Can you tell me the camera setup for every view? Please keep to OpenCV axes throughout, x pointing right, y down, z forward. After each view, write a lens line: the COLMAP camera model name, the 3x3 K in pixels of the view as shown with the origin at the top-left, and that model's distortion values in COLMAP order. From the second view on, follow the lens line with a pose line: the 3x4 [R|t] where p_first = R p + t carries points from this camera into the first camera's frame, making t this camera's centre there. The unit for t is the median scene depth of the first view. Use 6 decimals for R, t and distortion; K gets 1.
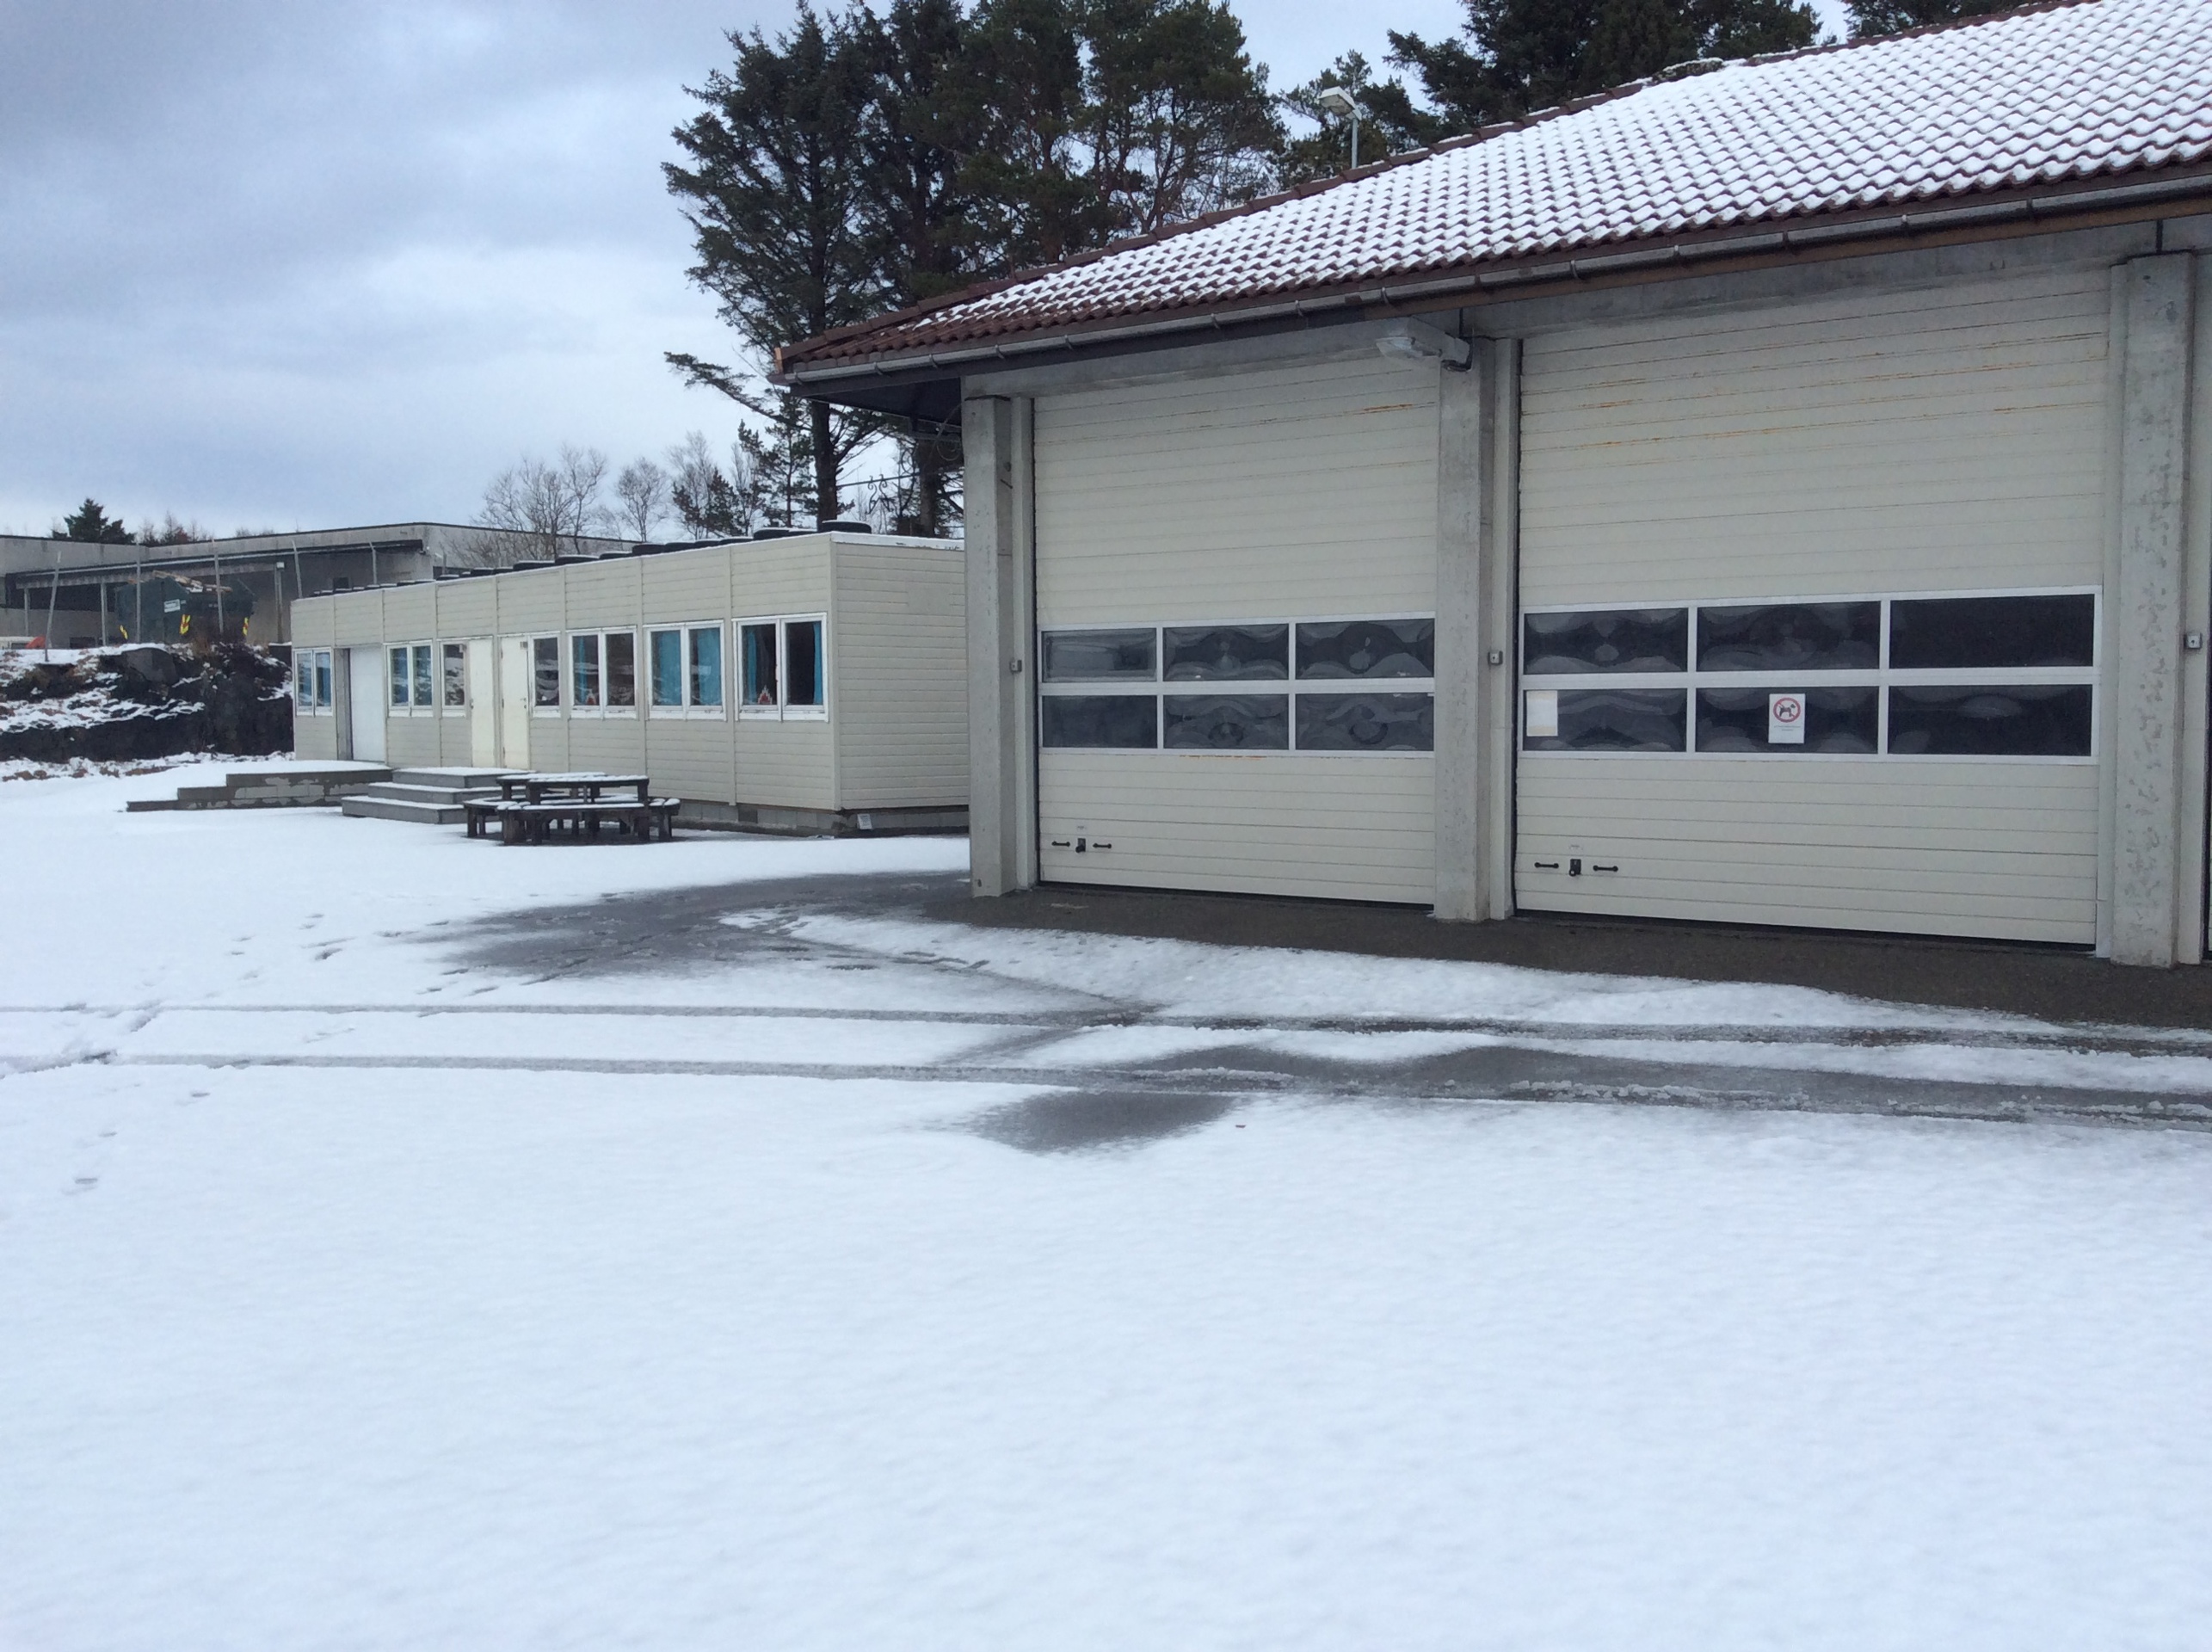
lens RADIAL K [[1989.8, 0, 1132.8], [0, 1989.8, 893.1], [0, 0, 1]] dist [0.092291, -0.175037]
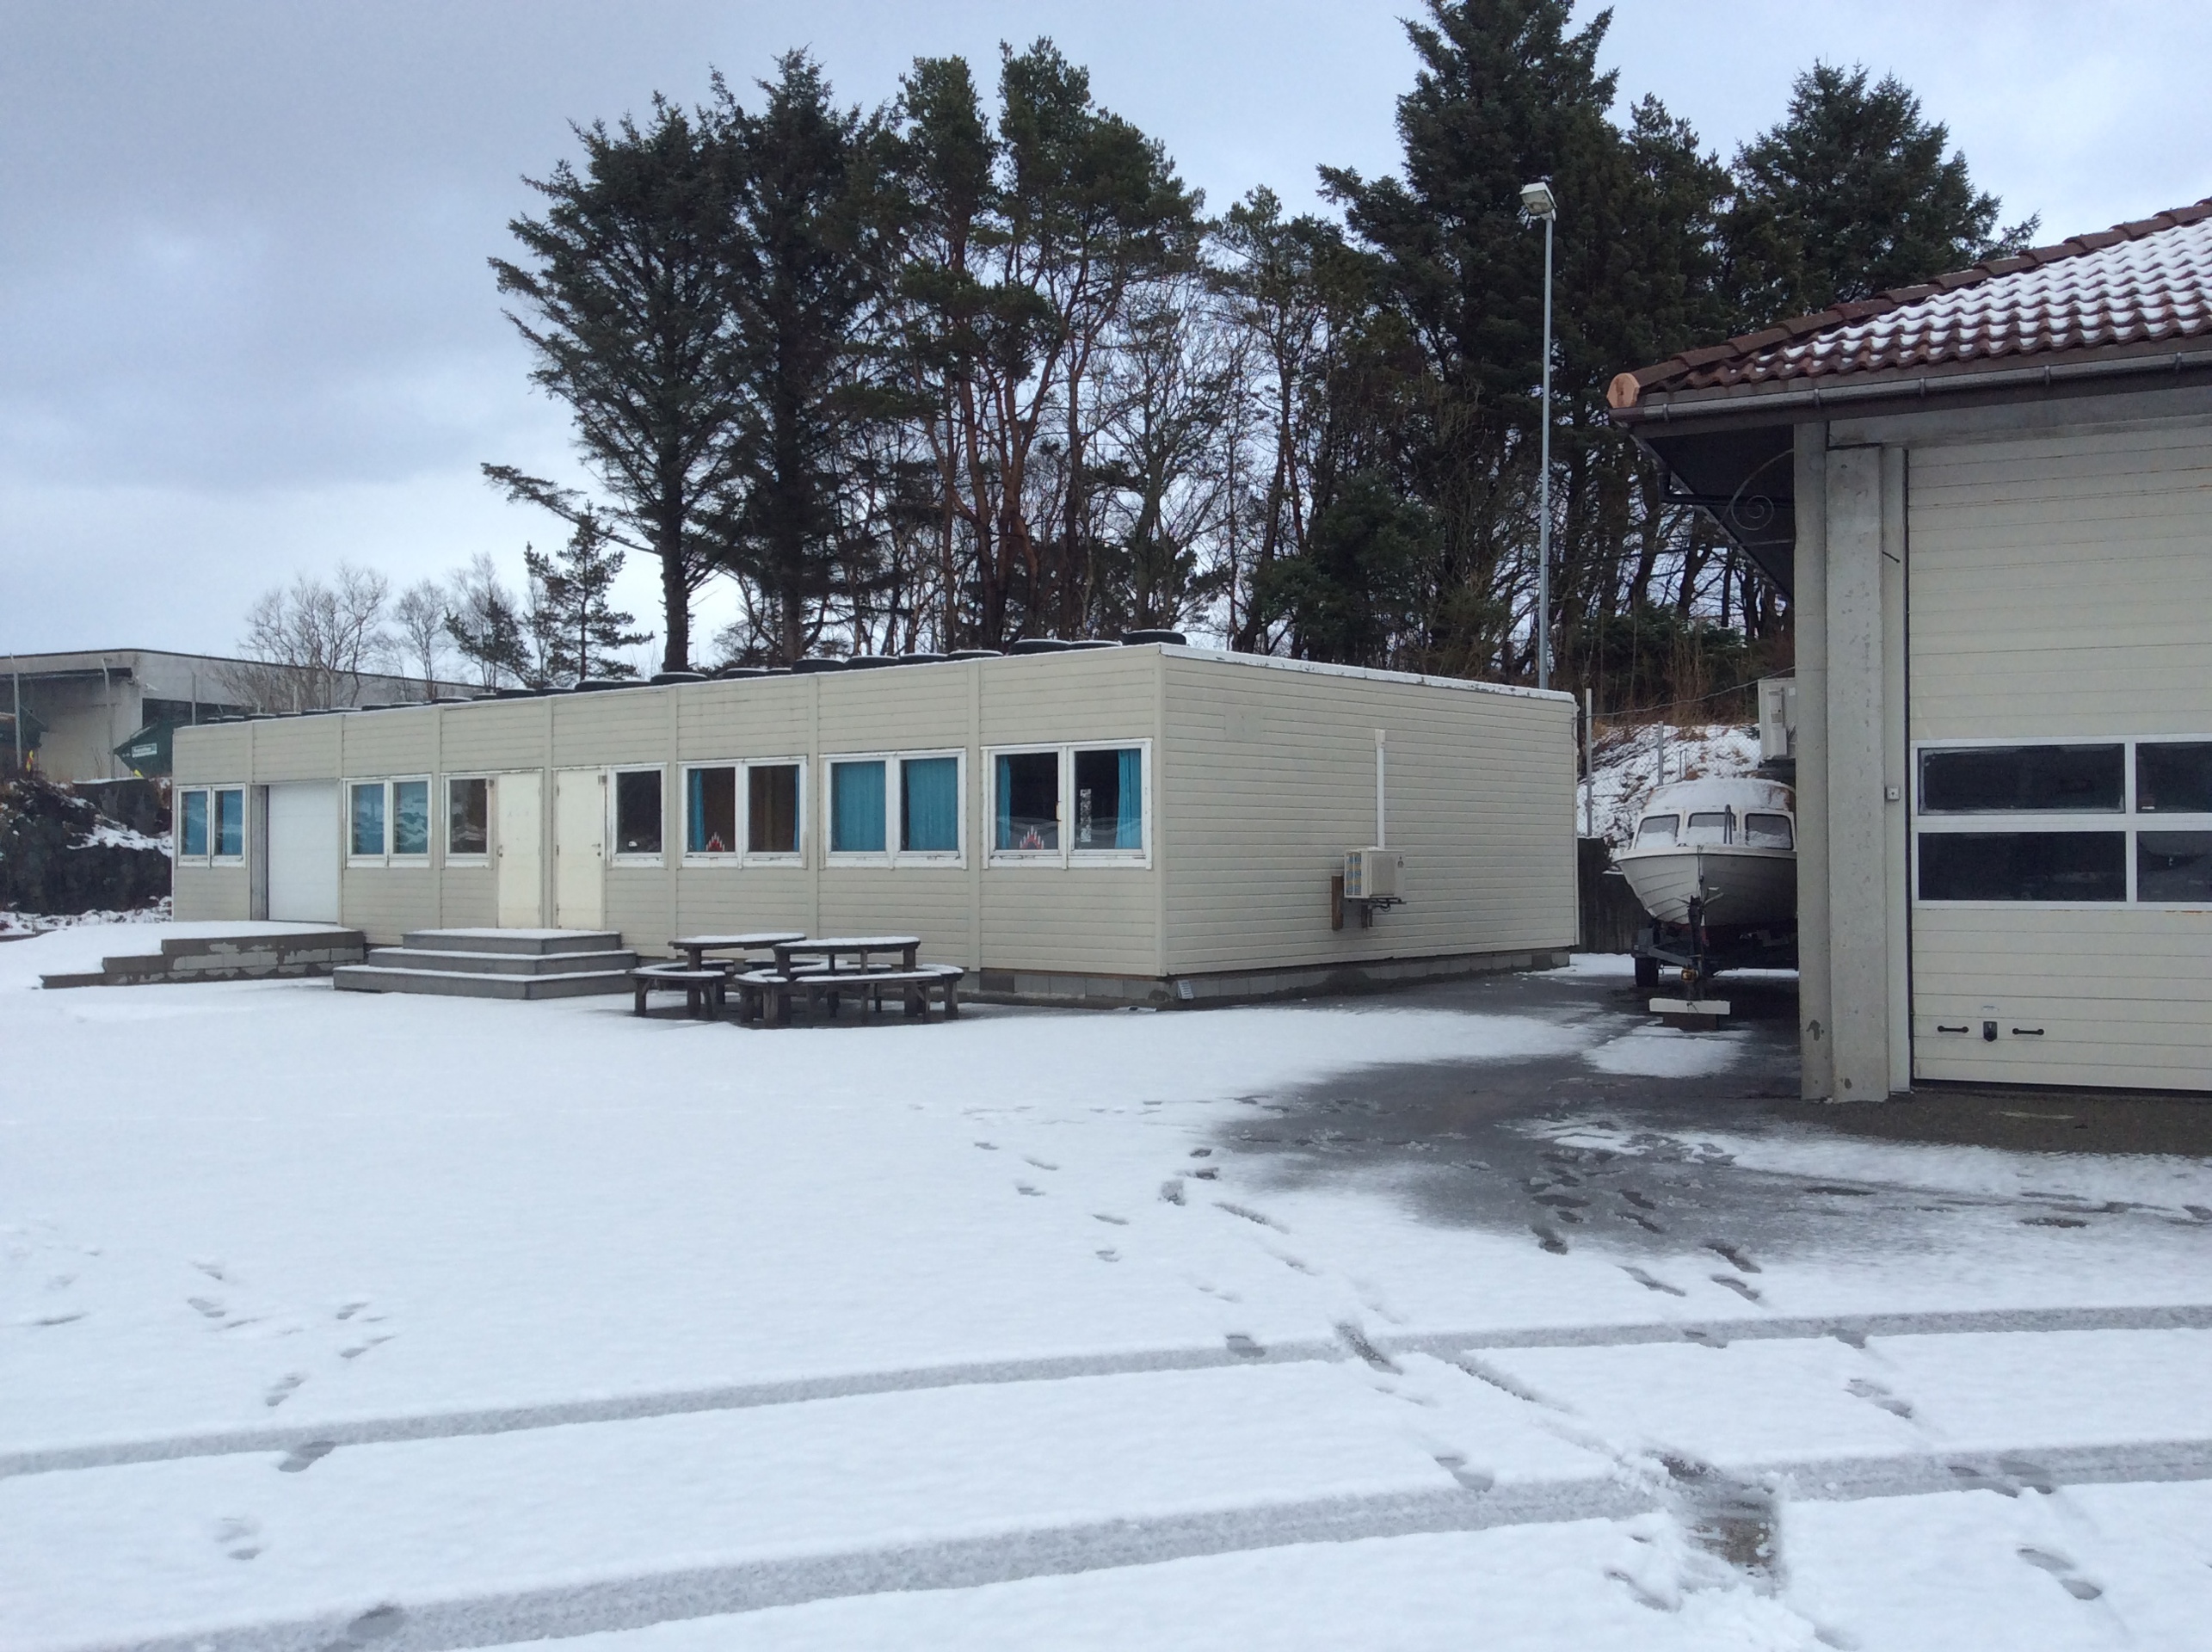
lens RADIAL K [[1989.8, 0, 1144.5], [0, 1989.8, 887.5], [0, 0, 1]] dist [0.092291, -0.175037]
pose [[0.979411, -0.004057, 0.201836, -0.264455], [0.019780, 0.996916, -0.075942, -0.013270], [-0.200905, 0.078371, 0.976471, 0.164160]]
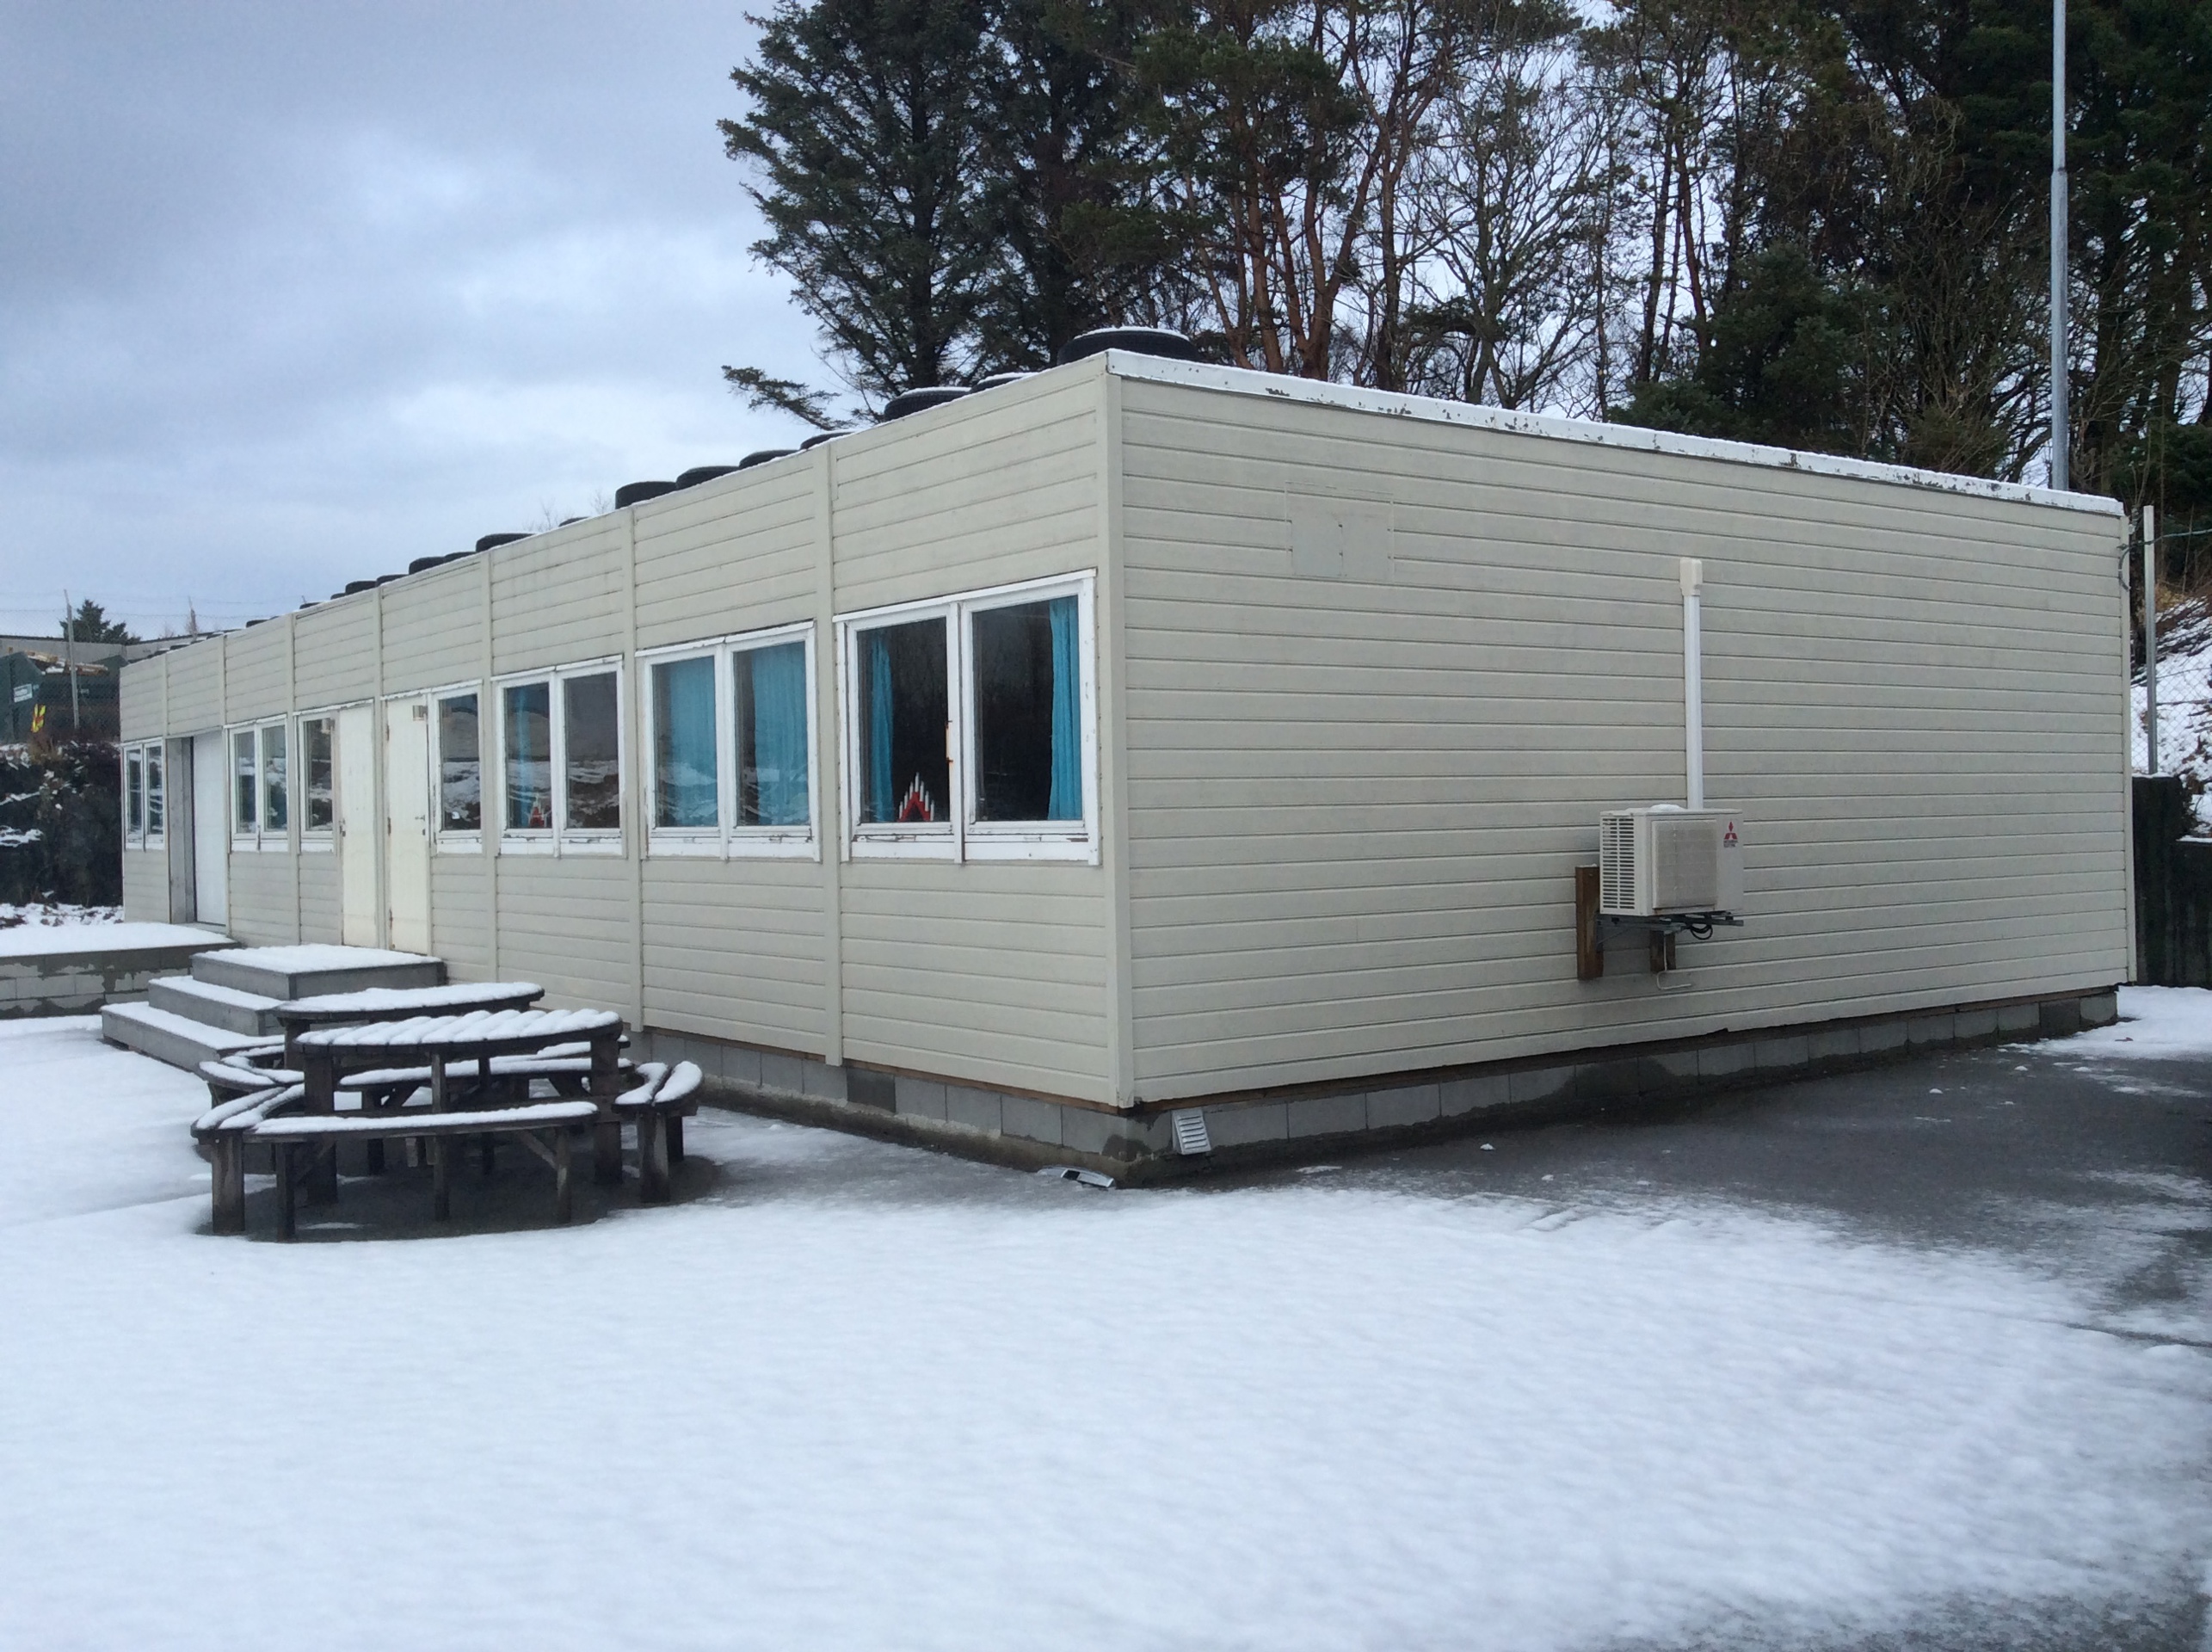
lens RADIAL K [[1989.8, 0, 1126.8], [0, 1989.8, 874.3], [0, 0, 1]] dist [0.092291, -0.175037]
pose [[0.999242, -0.014050, -0.036306, -0.110779], [0.011739, 0.997938, -0.063105, -0.050347], [0.037118, 0.062631, 0.997346, 0.523448]]
